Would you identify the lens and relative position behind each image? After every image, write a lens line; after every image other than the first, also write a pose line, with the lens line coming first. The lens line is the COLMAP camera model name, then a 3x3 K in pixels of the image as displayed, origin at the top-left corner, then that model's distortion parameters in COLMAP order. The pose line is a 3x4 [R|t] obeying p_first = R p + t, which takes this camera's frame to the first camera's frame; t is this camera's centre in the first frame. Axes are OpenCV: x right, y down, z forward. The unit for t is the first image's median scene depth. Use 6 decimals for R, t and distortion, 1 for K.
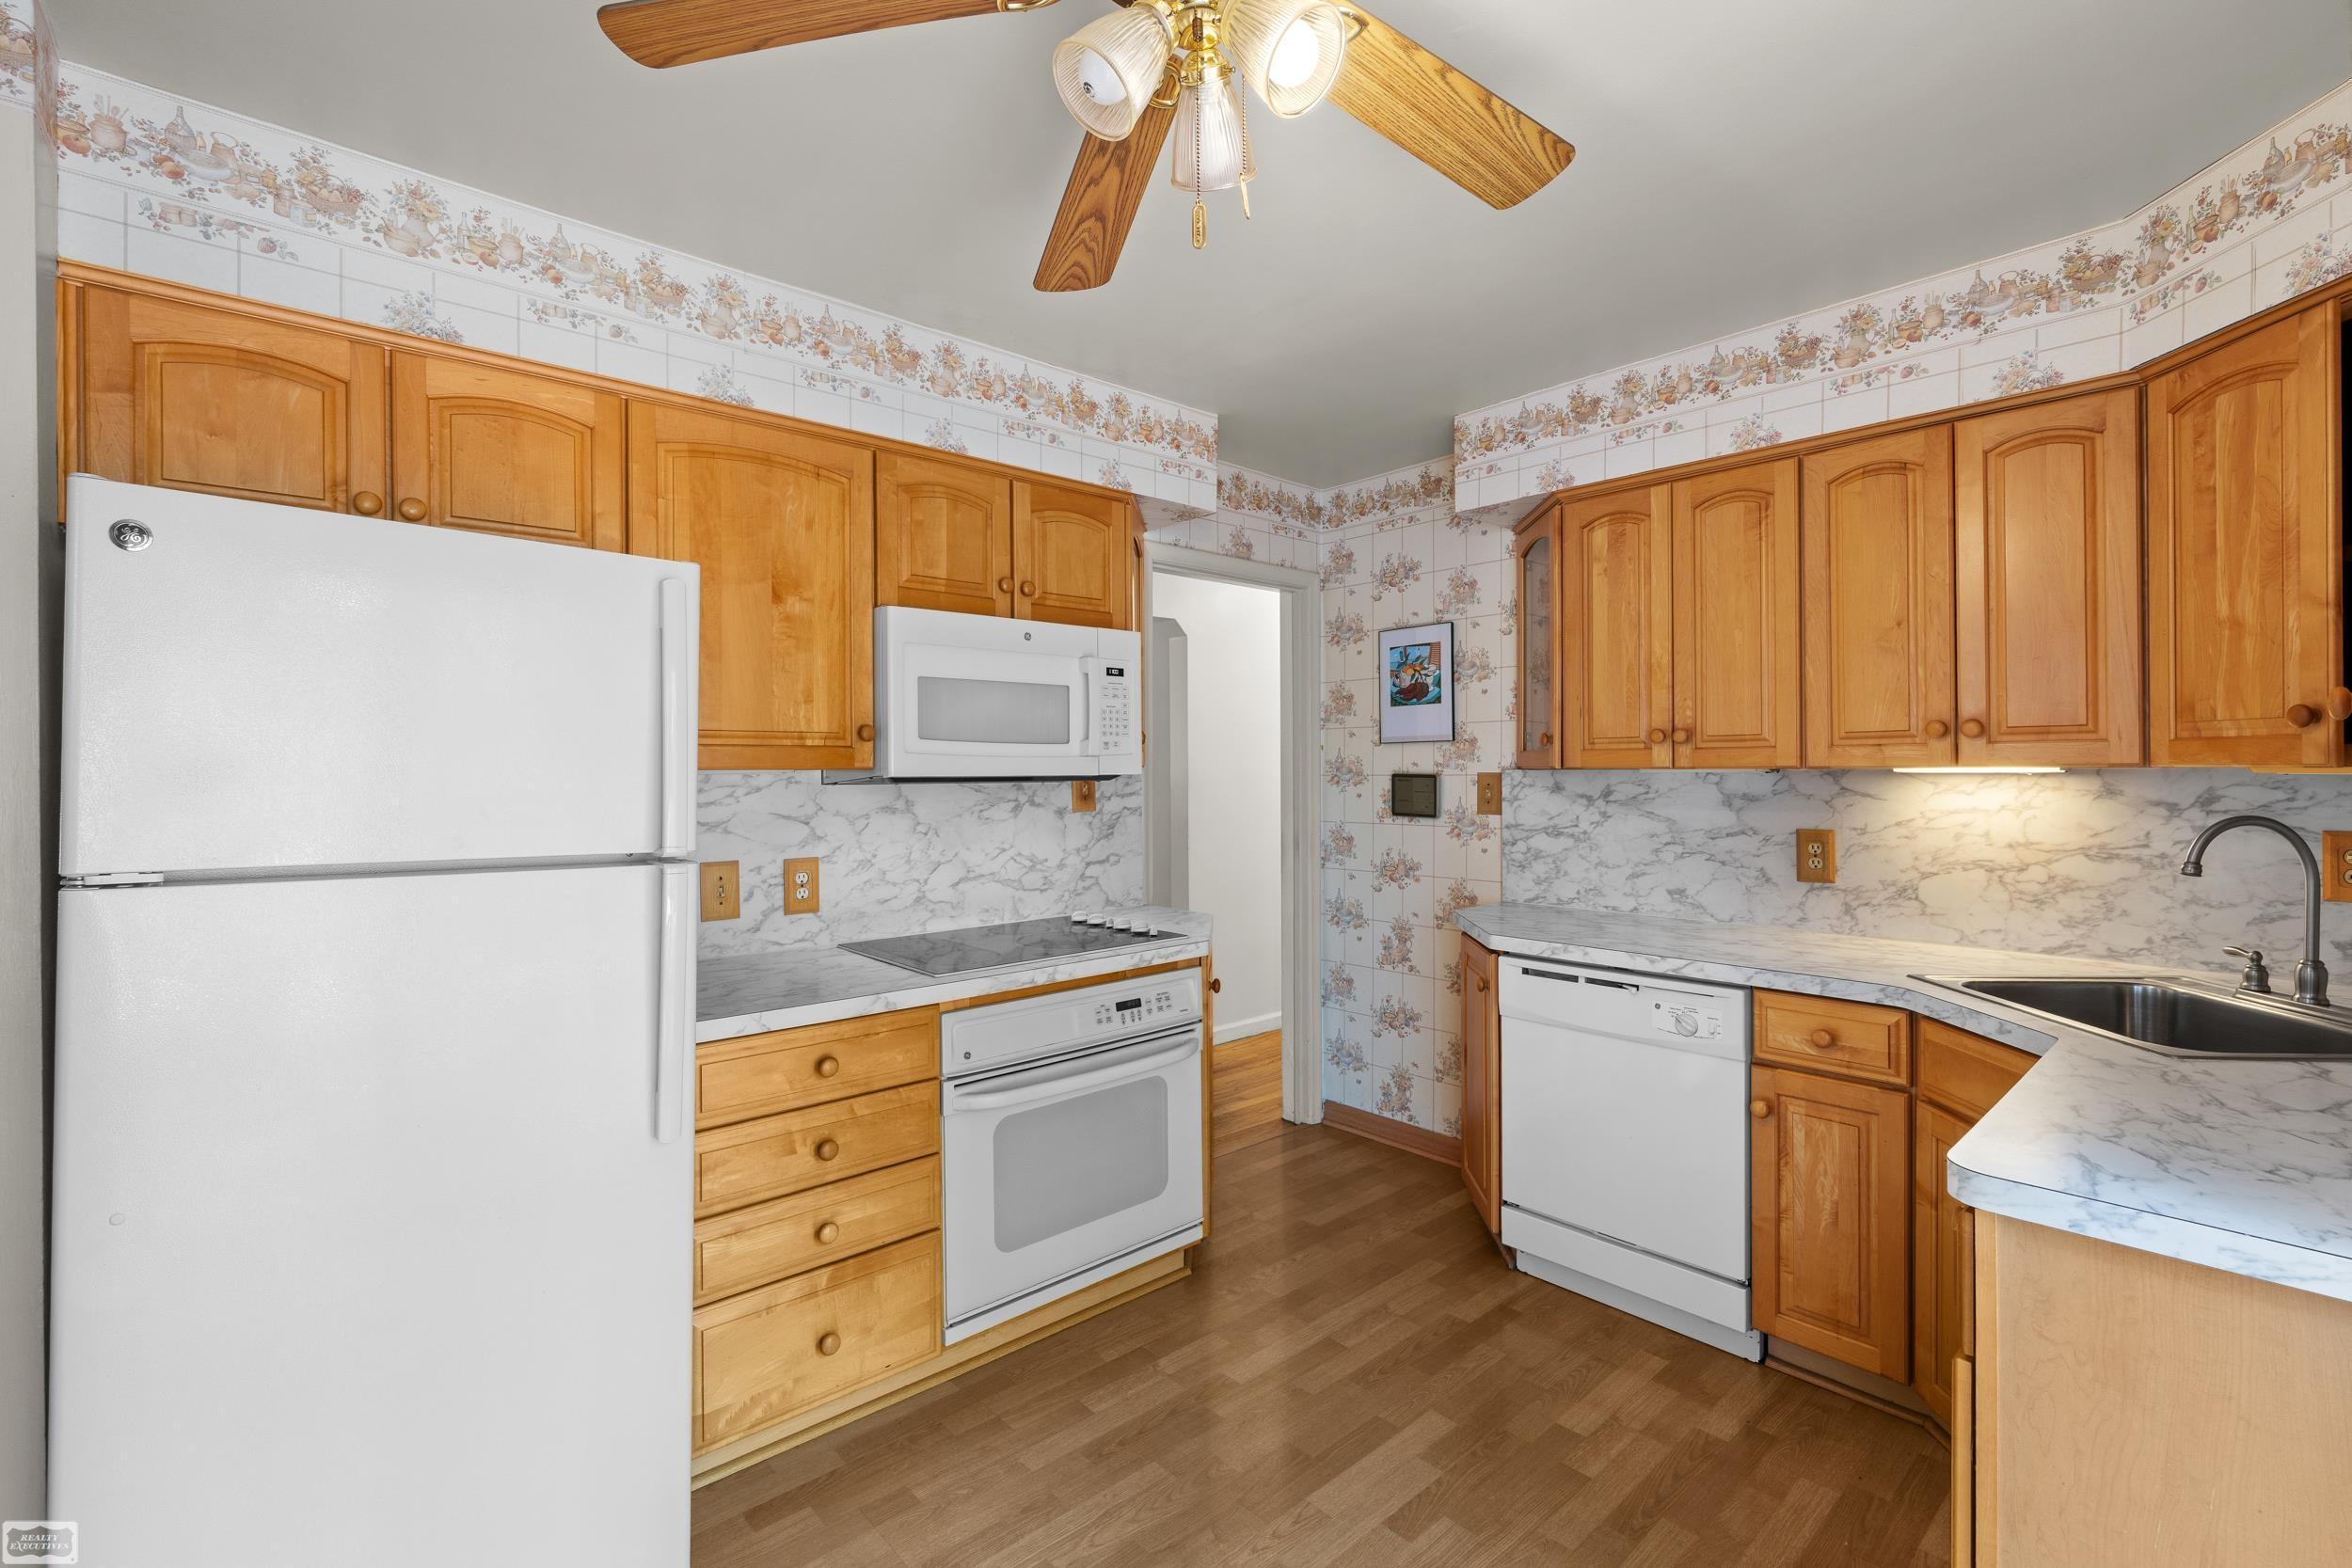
lens RADIAL K [[1043.5, 0, 1175.9], [0, 1043.5, 769.2], [0, 0, 1]] dist [0.002082, -0.000165]
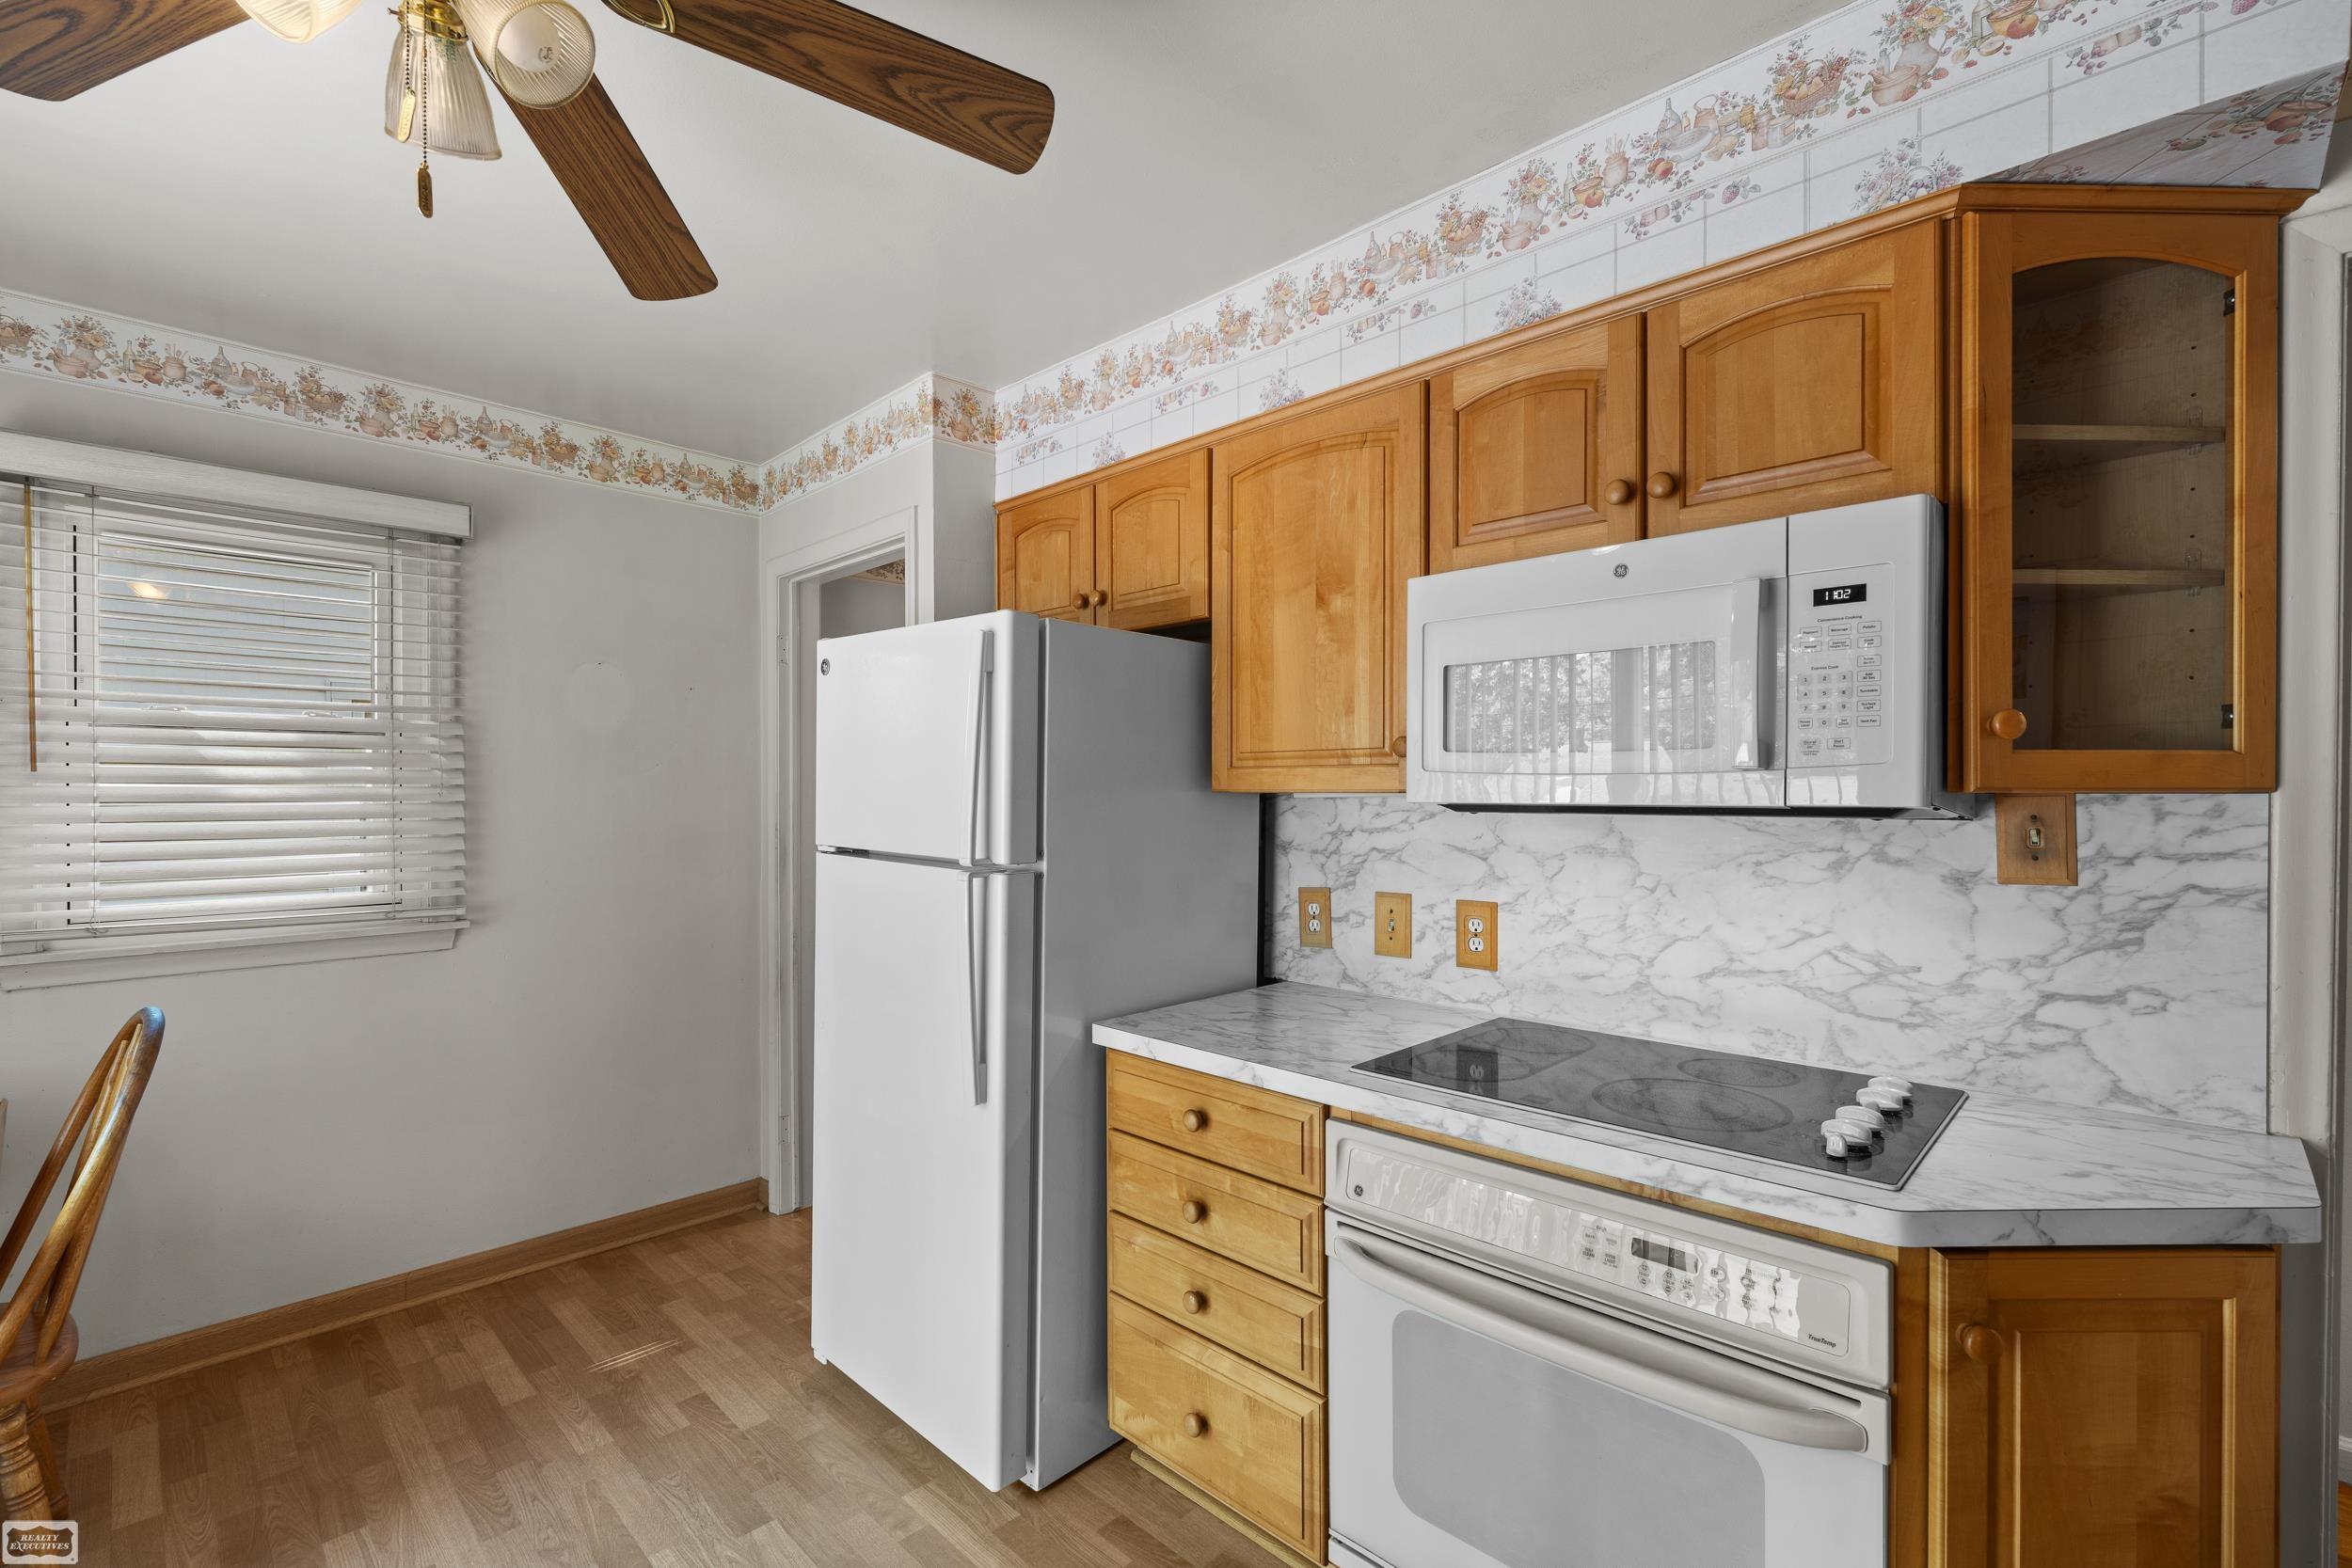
lens RADIAL K [[1043.5, 0, 1178.6], [0, 1043.5, 796.3], [0, 0, 1]] dist [0.002082, -0.000165]
pose [[0.066755, 0.008838, -0.997730, 0.442076], [-0.000950, 0.999961, 0.008794, -0.003618], [0.997769, 0.000360, 0.066761, 0.719538]]
